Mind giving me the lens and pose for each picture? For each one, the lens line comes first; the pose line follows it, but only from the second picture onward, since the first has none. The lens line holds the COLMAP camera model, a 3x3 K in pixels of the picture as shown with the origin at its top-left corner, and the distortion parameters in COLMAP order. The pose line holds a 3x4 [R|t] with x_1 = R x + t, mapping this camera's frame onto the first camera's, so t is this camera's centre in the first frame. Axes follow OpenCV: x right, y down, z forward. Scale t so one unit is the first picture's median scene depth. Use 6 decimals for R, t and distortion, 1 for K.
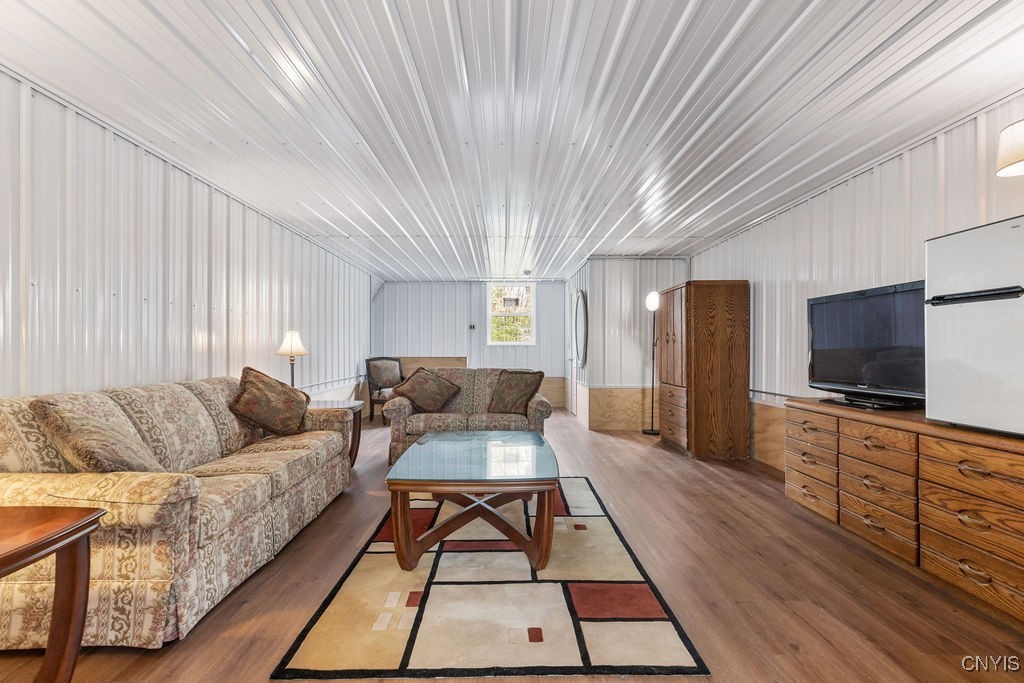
lens RADIAL K [[463.2, 0, 512.4], [0, 463.2, 345.2], [0, 0, 1]] dist [0.008325, -0.001484]
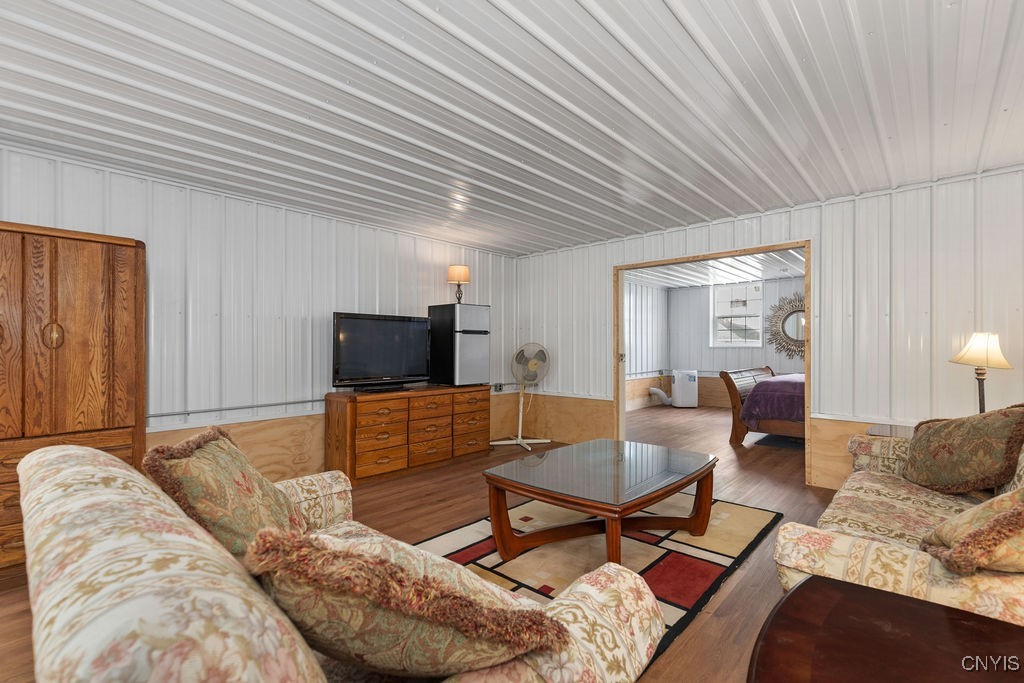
lens RADIAL K [[463.2, 0, 510.3], [0, 463.2, 348.4], [0, 0, 1]] dist [0.008325, -0.001484]
pose [[-0.739878, 0.004025, 0.672729, -0.684222], [-0.002080, 0.999964, -0.008270, 0.002259], [-0.672737, -0.007519, -0.739843, 2.242369]]
